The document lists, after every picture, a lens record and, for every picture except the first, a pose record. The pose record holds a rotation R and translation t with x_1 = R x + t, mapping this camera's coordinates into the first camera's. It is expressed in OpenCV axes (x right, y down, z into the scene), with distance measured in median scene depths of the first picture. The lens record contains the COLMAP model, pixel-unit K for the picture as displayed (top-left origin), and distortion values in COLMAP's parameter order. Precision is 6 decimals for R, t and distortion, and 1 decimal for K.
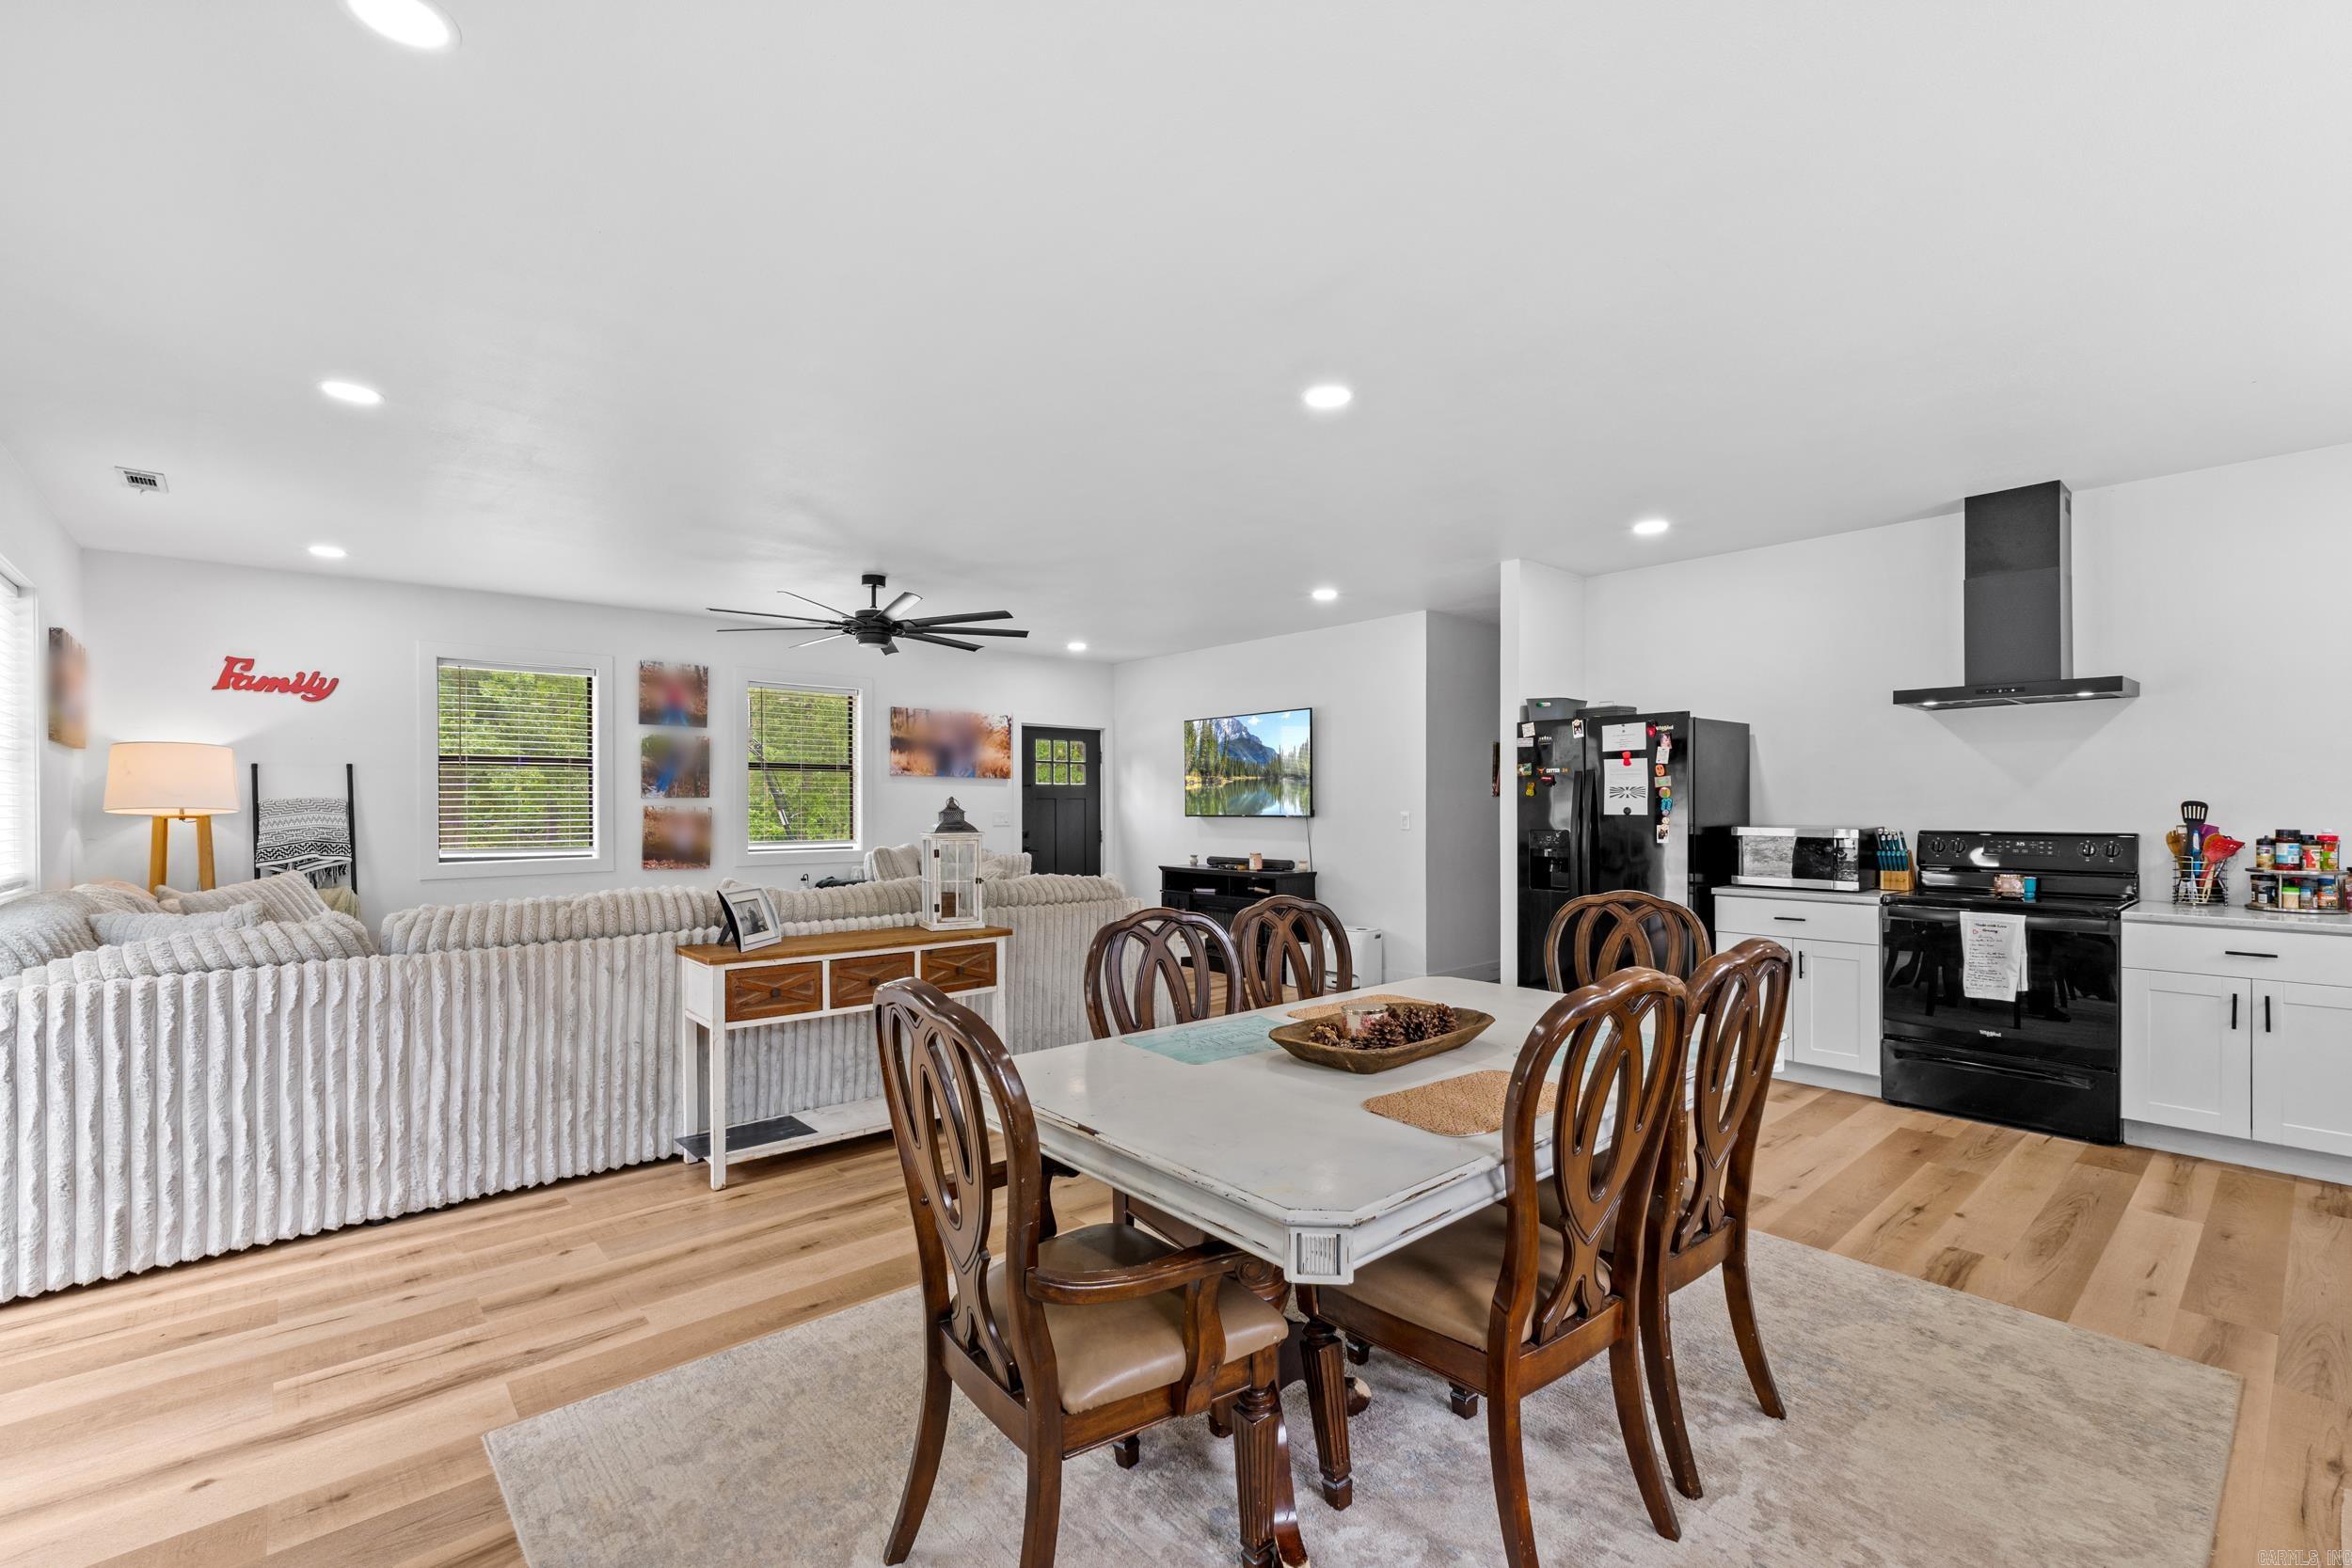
lens RADIAL K [[1009.5, 0, 1182.8], [0, 1009.5, 800.4], [0, 0, 1]] dist [0.000257, 0.000016]
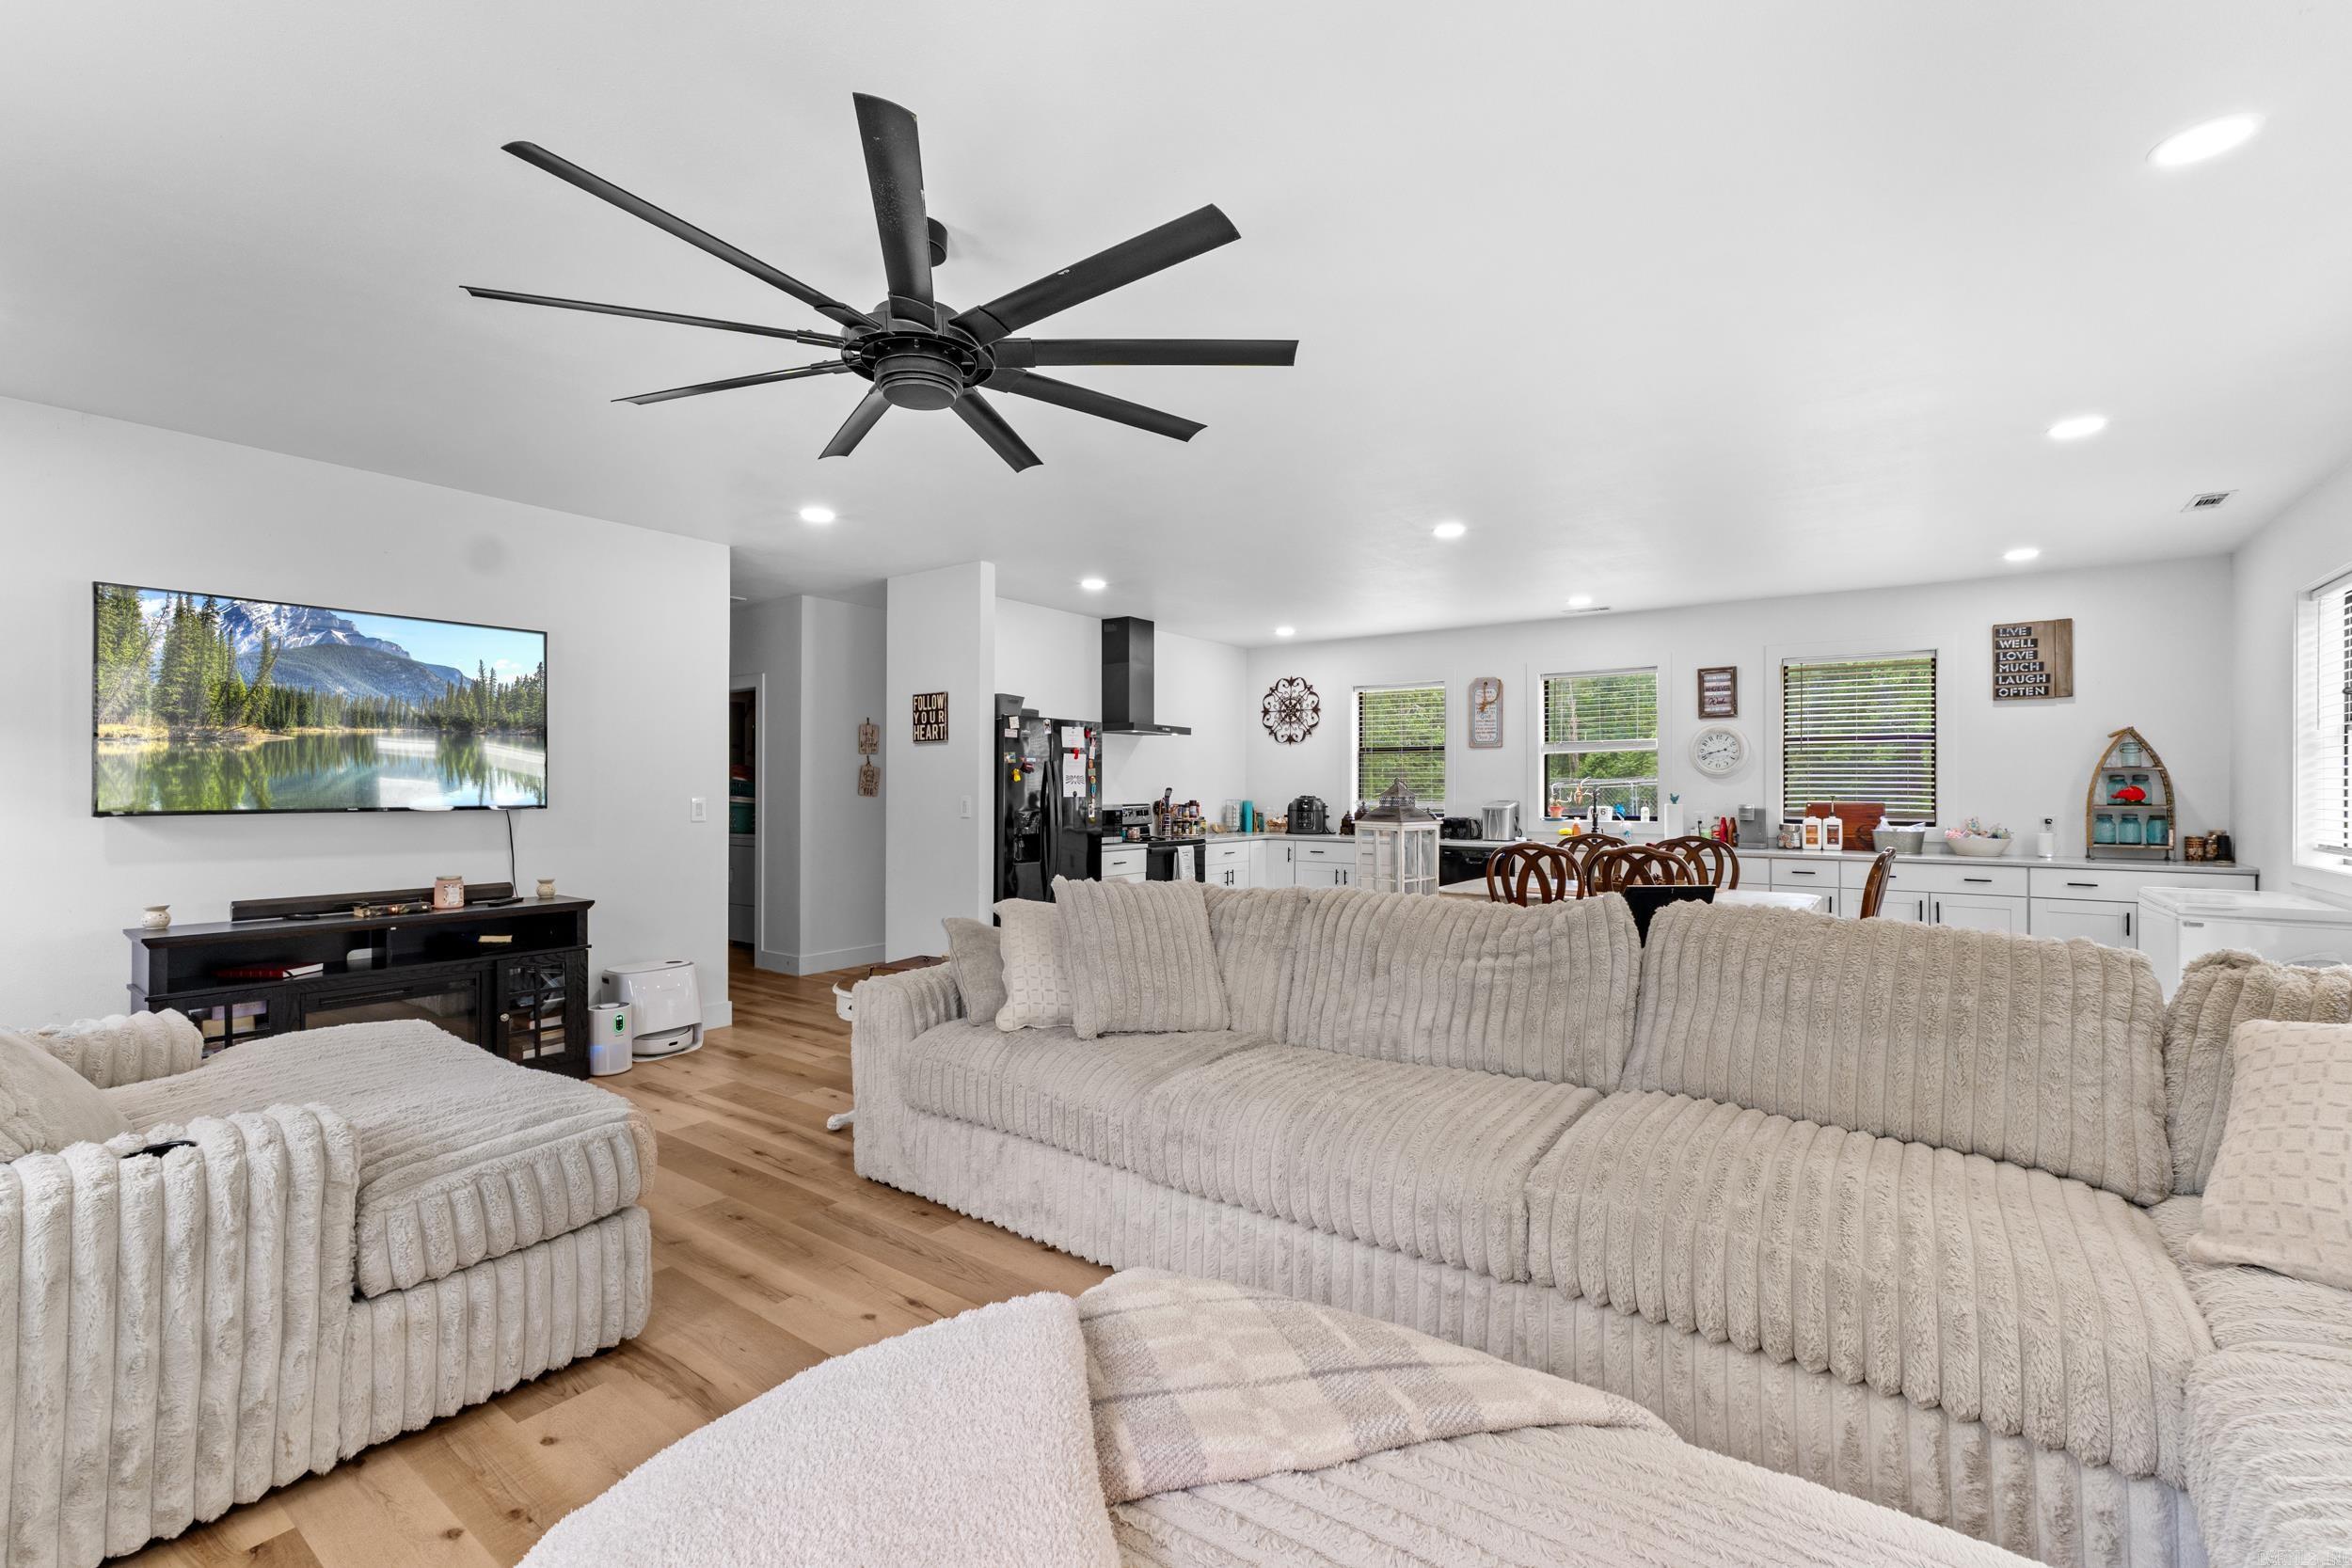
lens RADIAL K [[1009.5, 0, 1177.3], [0, 1009.5, 780.3], [0, 0, 1]] dist [0.000257, 0.000016]
pose [[-0.214905, 0.006019, 0.976616, -0.698831], [-0.008585, 0.999931, -0.008052, 0.001484], [-0.976597, -0.010115, -0.214839, 0.942921]]
